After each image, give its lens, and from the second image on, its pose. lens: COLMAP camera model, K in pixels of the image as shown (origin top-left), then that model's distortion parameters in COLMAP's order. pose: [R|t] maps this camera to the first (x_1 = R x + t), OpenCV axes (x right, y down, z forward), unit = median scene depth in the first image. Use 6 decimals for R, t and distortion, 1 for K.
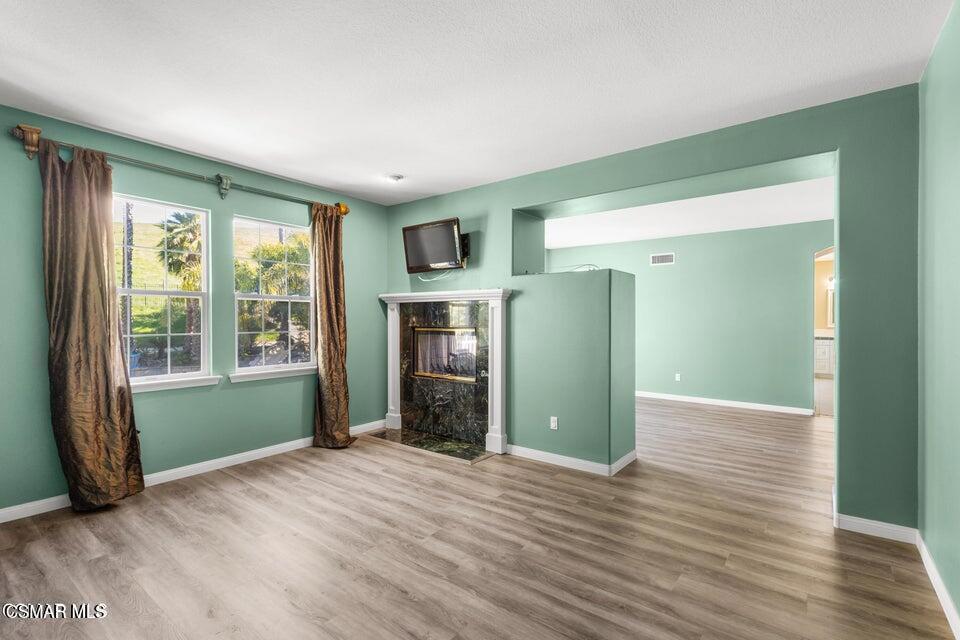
lens RADIAL K [[440.4, 0, 479.7], [0, 440.4, 320.9], [0, 0, 1]] dist [0.005149, 0.000659]
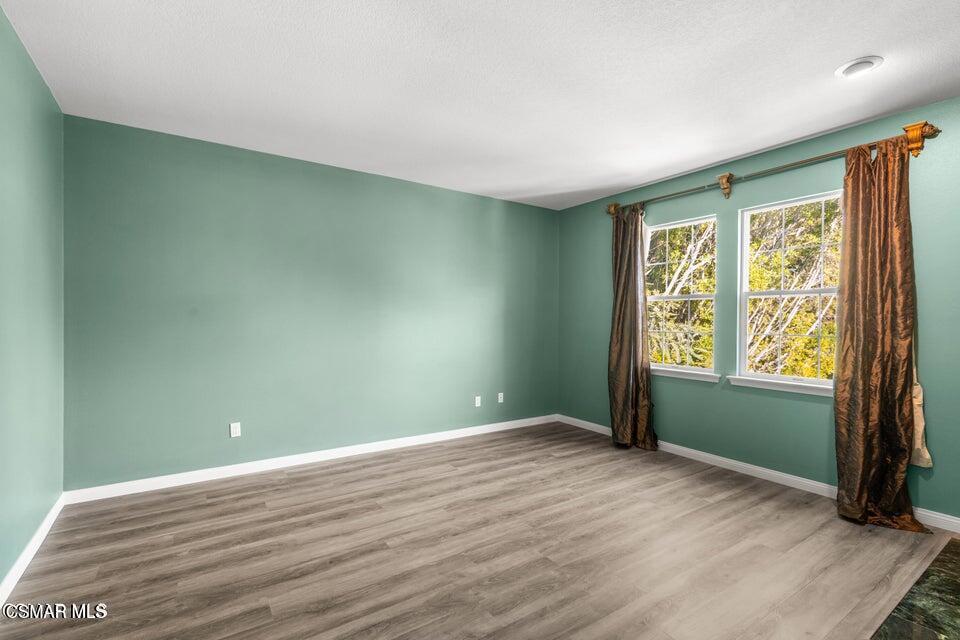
lens RADIAL K [[440.4, 0, 480.5], [0, 440.4, 319.4], [0, 0, 1]] dist [0.005149, 0.000659]
pose [[-0.323083, -0.003045, -0.946366, 0.604471], [-0.009349, 0.999956, -0.000026, 0.003087], [0.946324, 0.008839, -0.323097, 0.895019]]
